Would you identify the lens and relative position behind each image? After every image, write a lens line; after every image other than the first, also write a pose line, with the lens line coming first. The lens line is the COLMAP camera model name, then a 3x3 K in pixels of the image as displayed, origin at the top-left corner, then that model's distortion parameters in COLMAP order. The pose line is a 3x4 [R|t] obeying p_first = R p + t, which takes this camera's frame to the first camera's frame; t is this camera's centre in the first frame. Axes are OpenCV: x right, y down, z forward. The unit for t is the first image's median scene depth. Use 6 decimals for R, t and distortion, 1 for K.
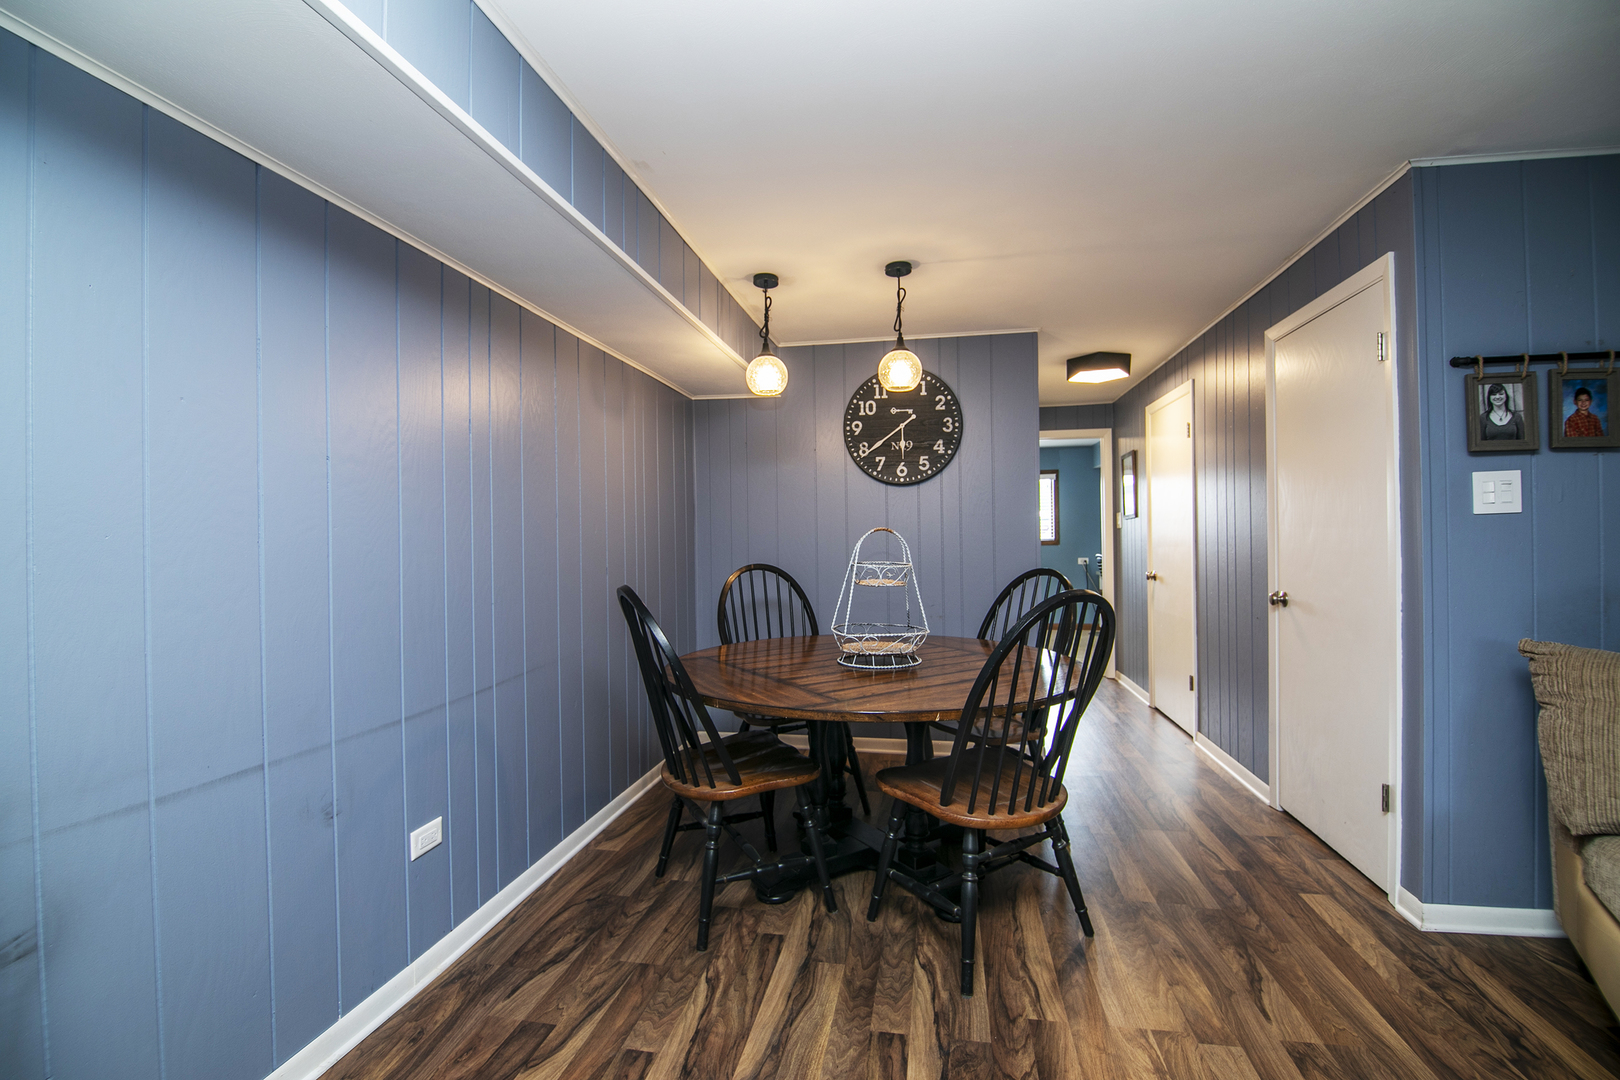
lens RADIAL K [[720.9, 0, 804.9], [0, 720.9, 534.5], [0, 0, 1]] dist [0.002023, 0.000051]
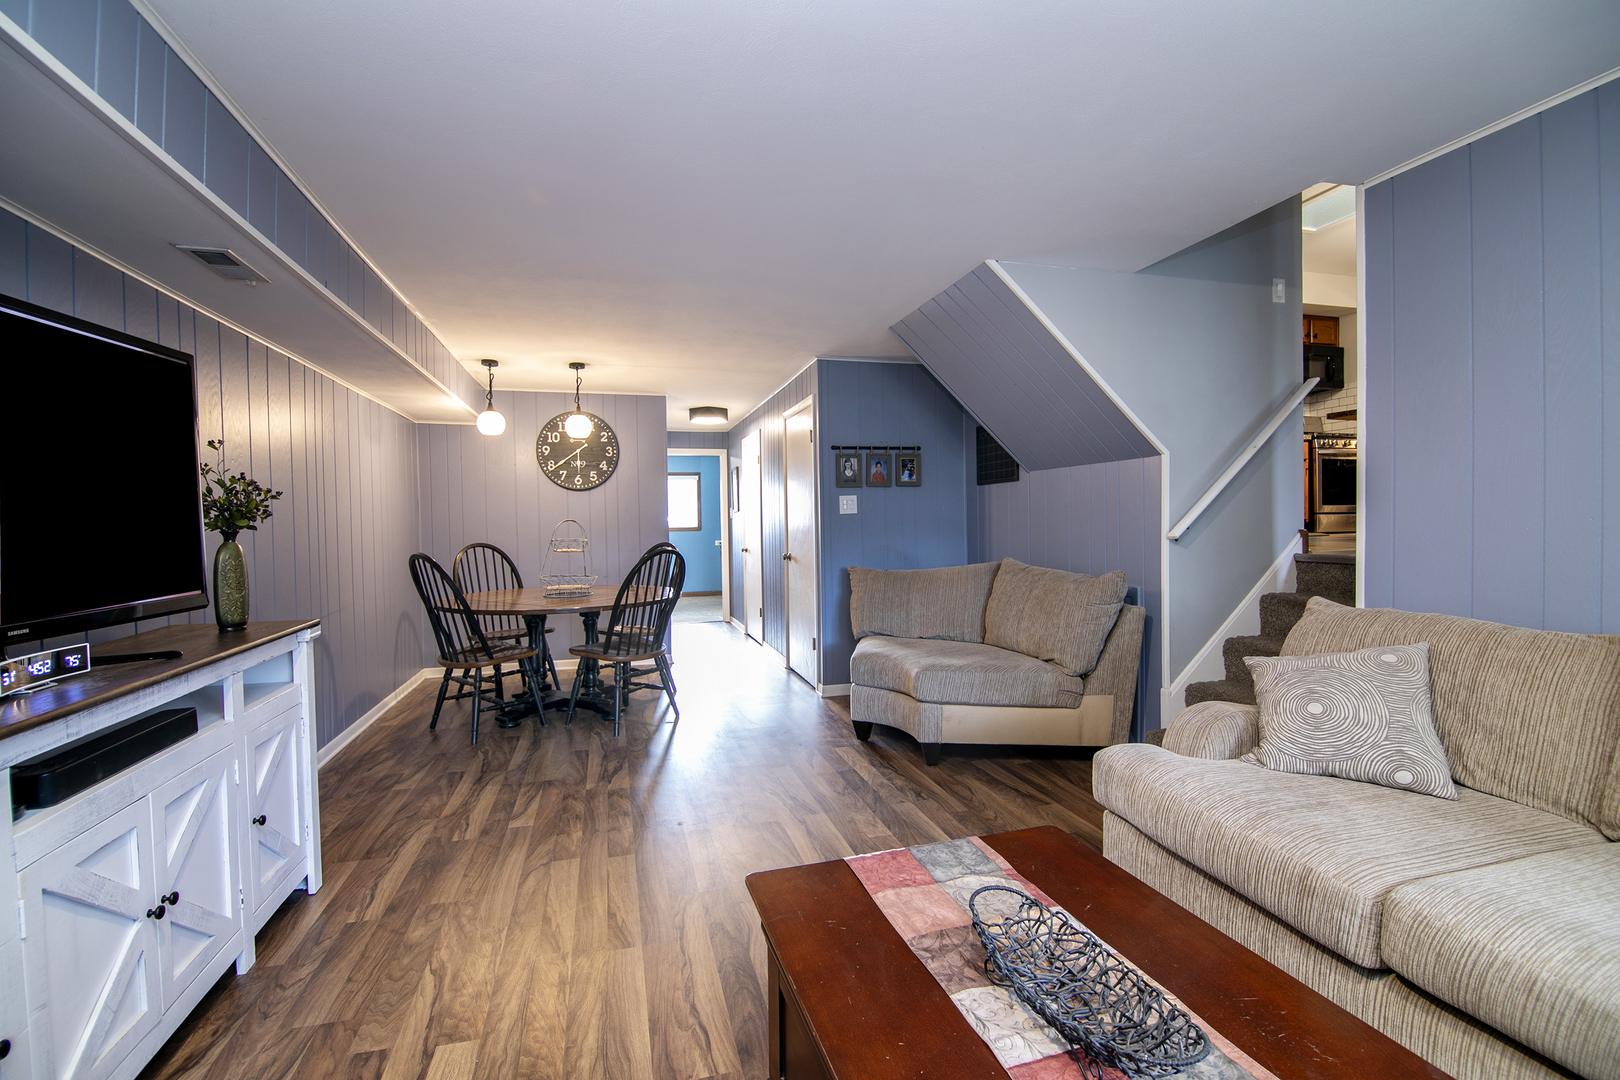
lens RADIAL K [[720.9, 0, 804.9], [0, 720.9, 534.5], [0, 0, 1]] dist [0.002023, 0.000051]
pose [[0.900119, -0.008968, 0.435552, -0.096475], [0.001524, 0.999847, 0.017438, -0.001940], [-0.435642, -0.015033, 0.899995, -0.563809]]
